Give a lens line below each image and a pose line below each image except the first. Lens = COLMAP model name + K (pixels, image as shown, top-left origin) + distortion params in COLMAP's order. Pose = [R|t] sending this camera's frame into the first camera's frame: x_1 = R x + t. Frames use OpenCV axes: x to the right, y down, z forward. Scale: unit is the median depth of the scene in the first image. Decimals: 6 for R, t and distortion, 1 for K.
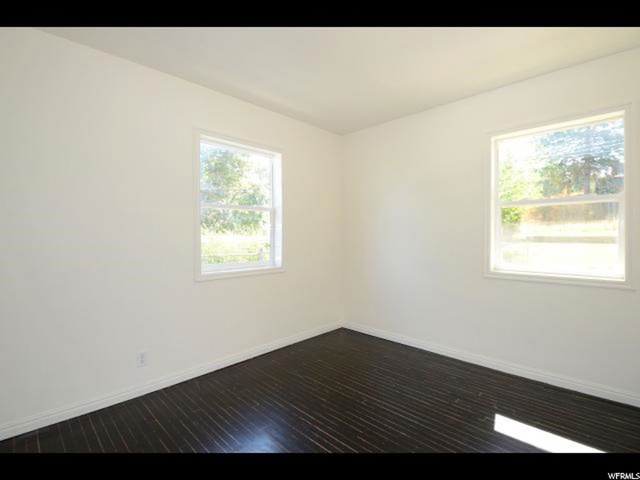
lens RADIAL K [[296.7, 0, 320.0], [0, 296.7, 240.0], [0, 0, 1]] dist [-0.000496, -0.000156]
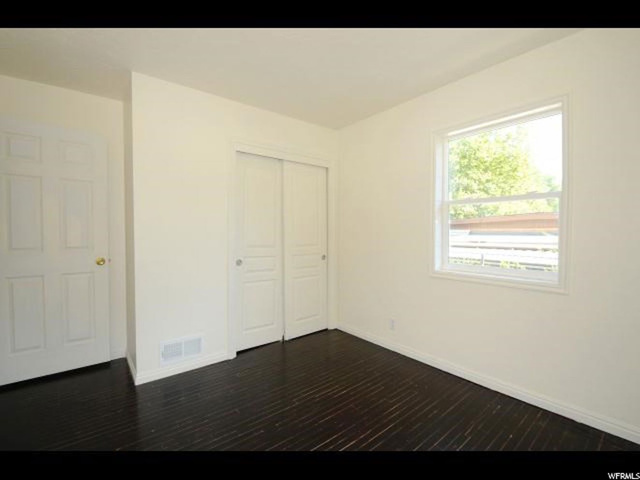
lens RADIAL K [[296.7, 0, 320.0], [0, 296.7, 240.0], [0, 0, 1]] dist [-0.000496, -0.000156]
pose [[-0.110290, 0.039570, -0.993111, 0.674401], [-0.016589, 0.998995, 0.041647, -0.029402], [0.993761, 0.021068, -0.109522, 0.710833]]
